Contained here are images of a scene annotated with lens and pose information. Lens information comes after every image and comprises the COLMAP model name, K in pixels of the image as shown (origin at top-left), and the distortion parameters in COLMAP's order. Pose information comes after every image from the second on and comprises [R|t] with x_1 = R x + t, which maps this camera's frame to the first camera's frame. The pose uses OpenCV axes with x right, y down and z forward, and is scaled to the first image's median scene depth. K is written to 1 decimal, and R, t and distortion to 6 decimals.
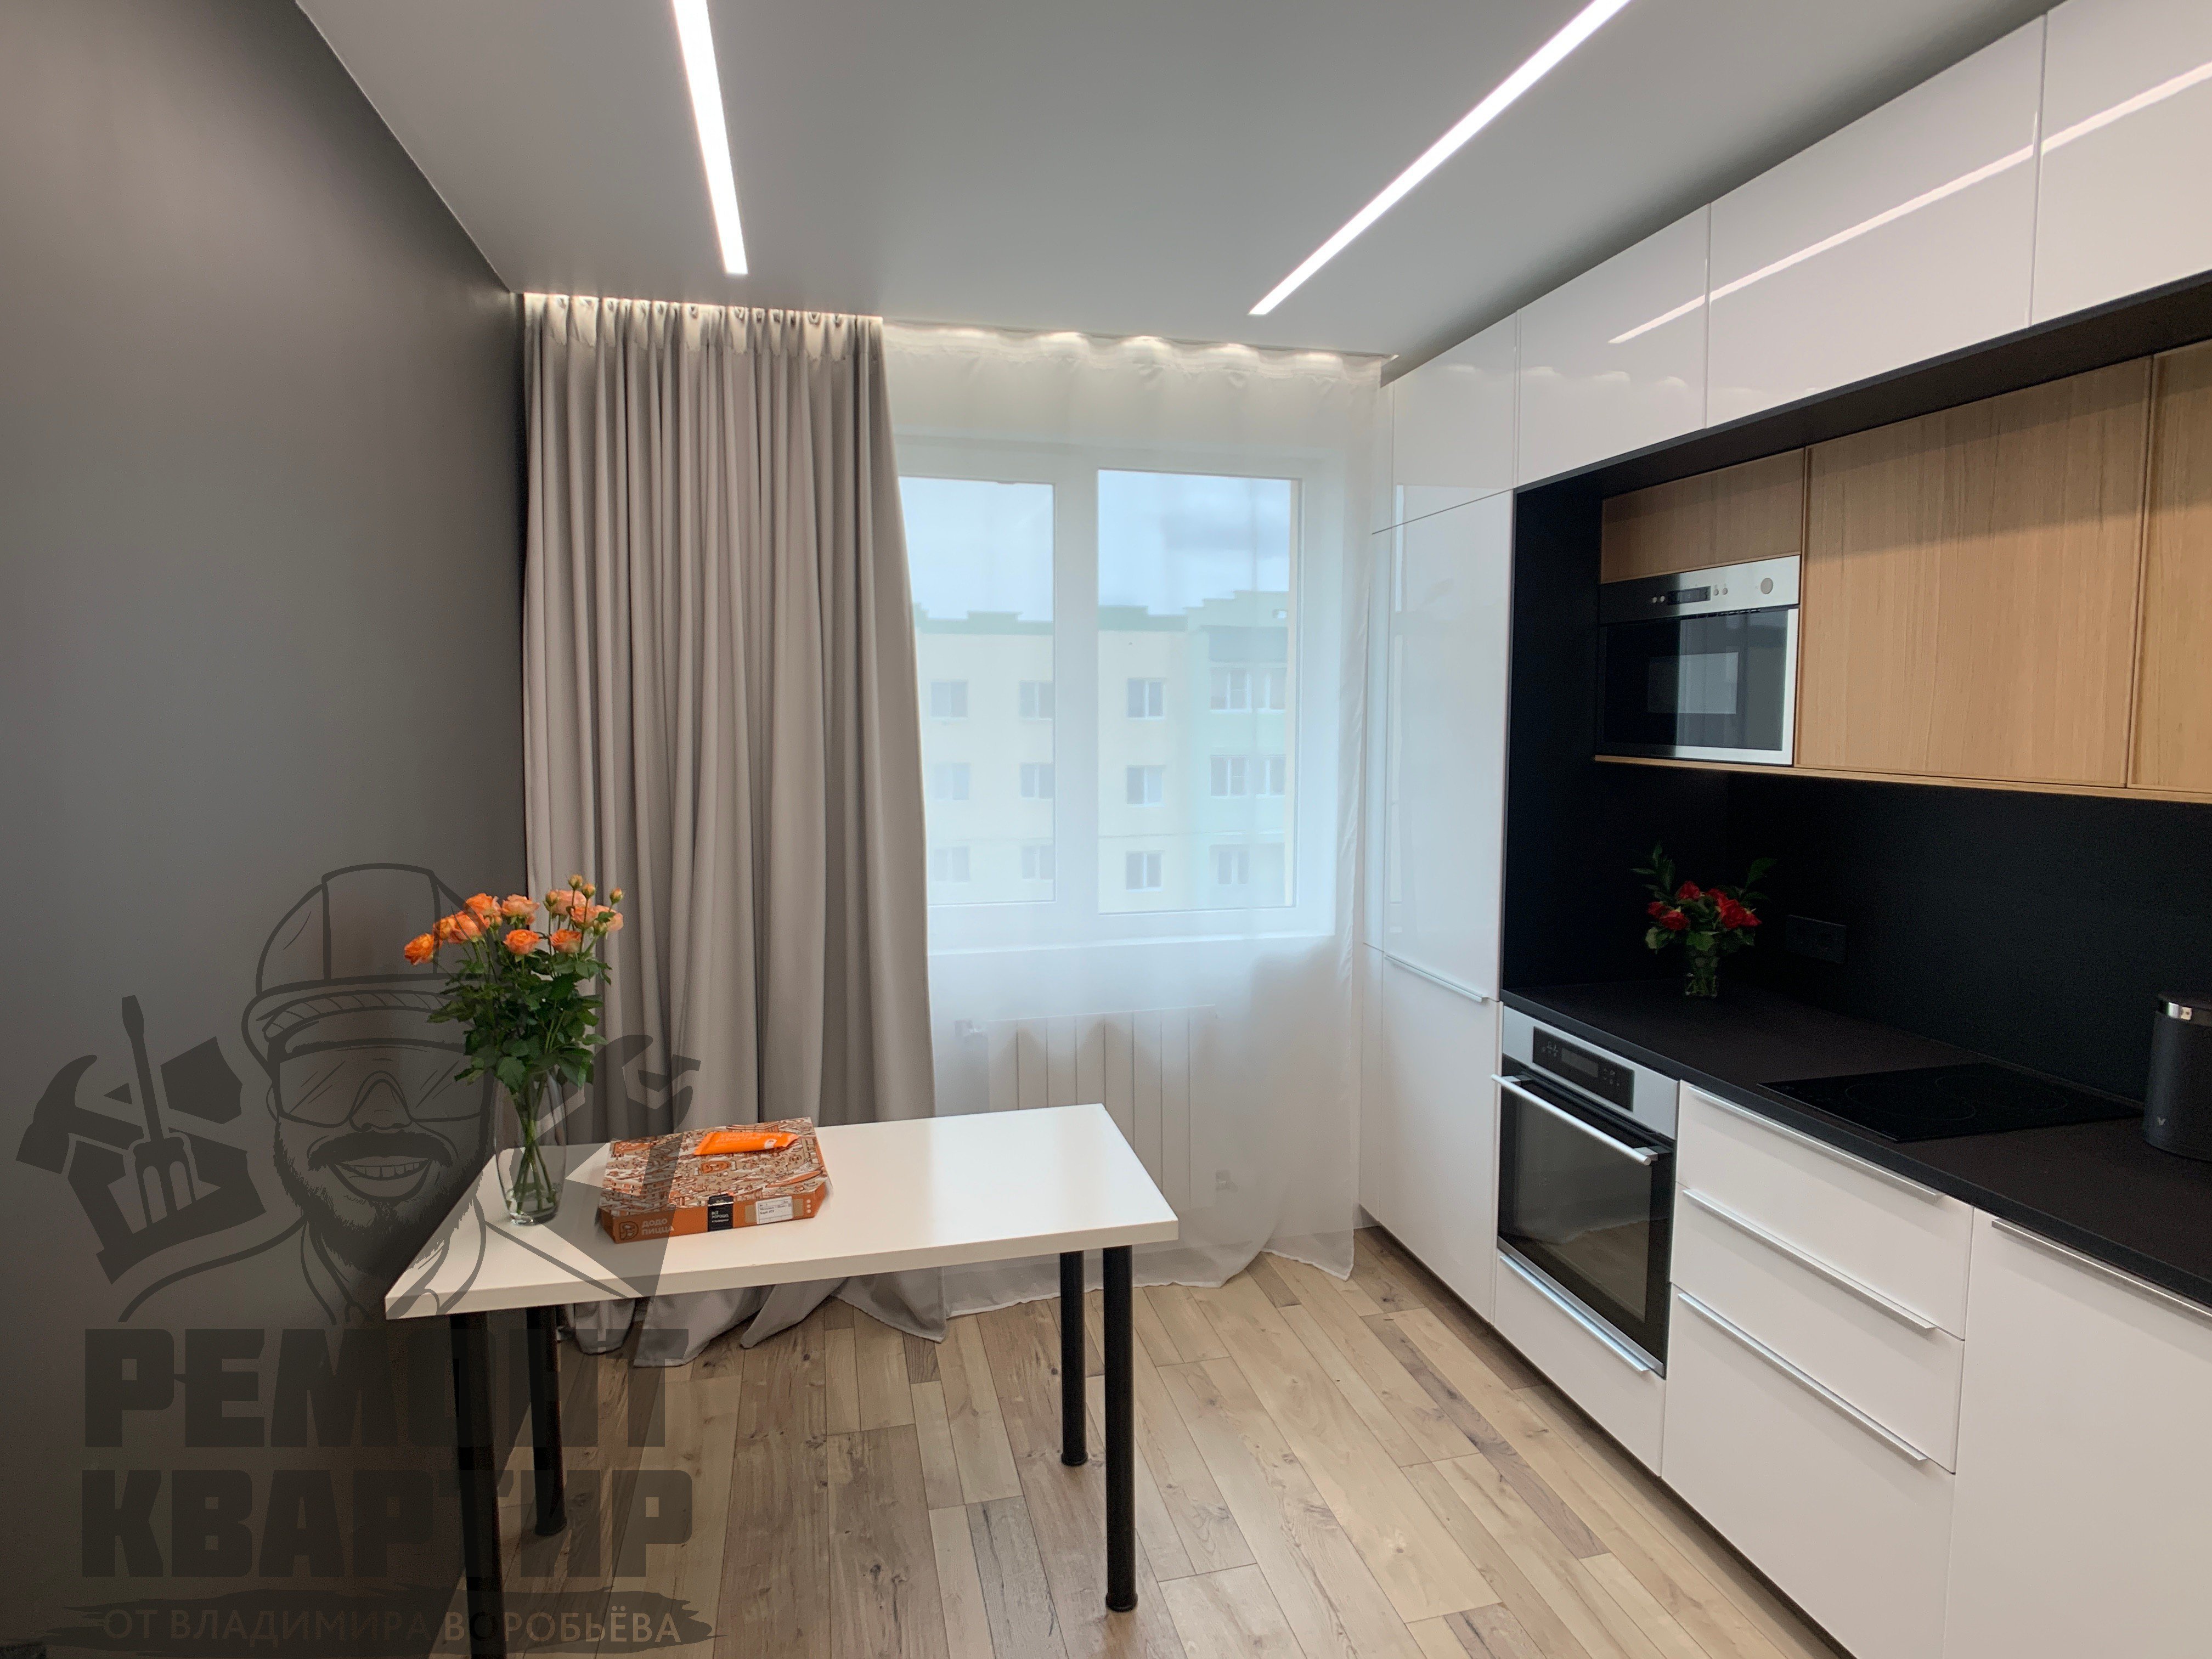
lens RADIAL K [[1190.4, 0, 1100.9], [0, 1190.4, 803.9], [0, 0, 1]] dist [-0.030576, 0.013054]
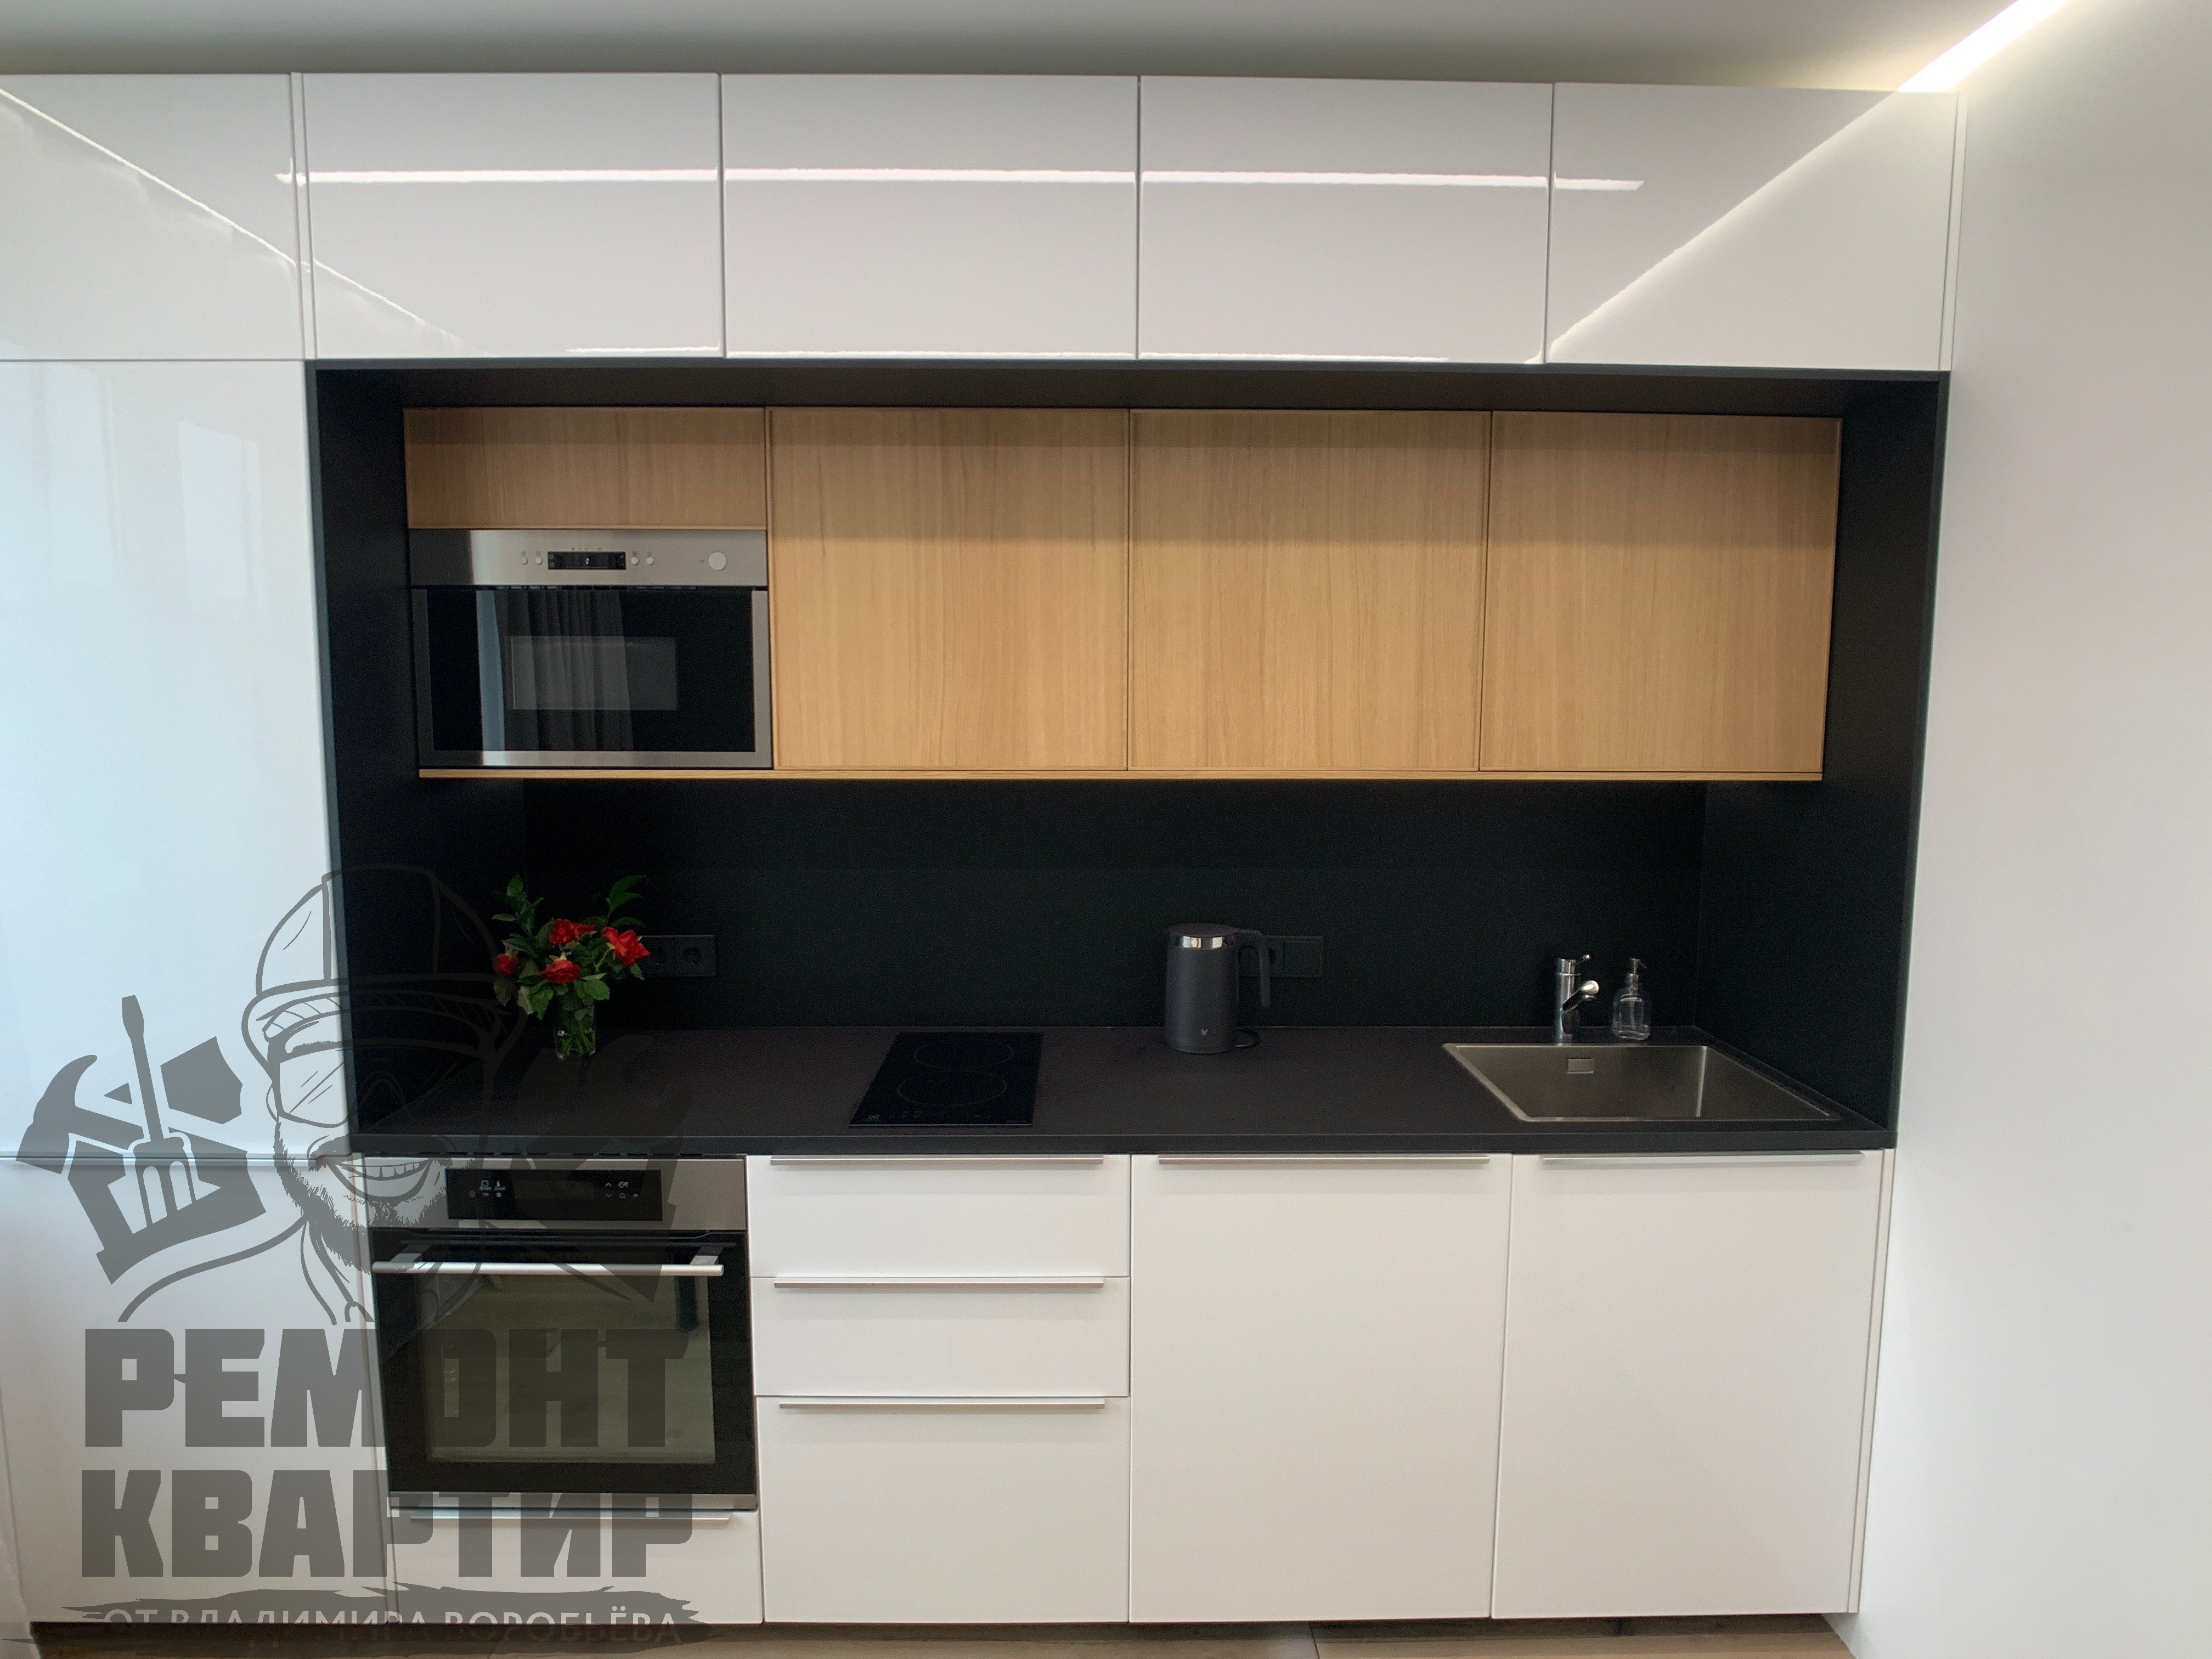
lens RADIAL K [[1103.3, 0, 1106.0], [0, 1103.3, 829.5], [0, 0, 1]] dist [-0.000361, -0.000218]
pose [[0.222044, -0.099651, 0.969931, -0.202506], [0.075469, 0.993536, 0.084799, -0.043113], [-0.972112, 0.054370, 0.228129, 0.642793]]
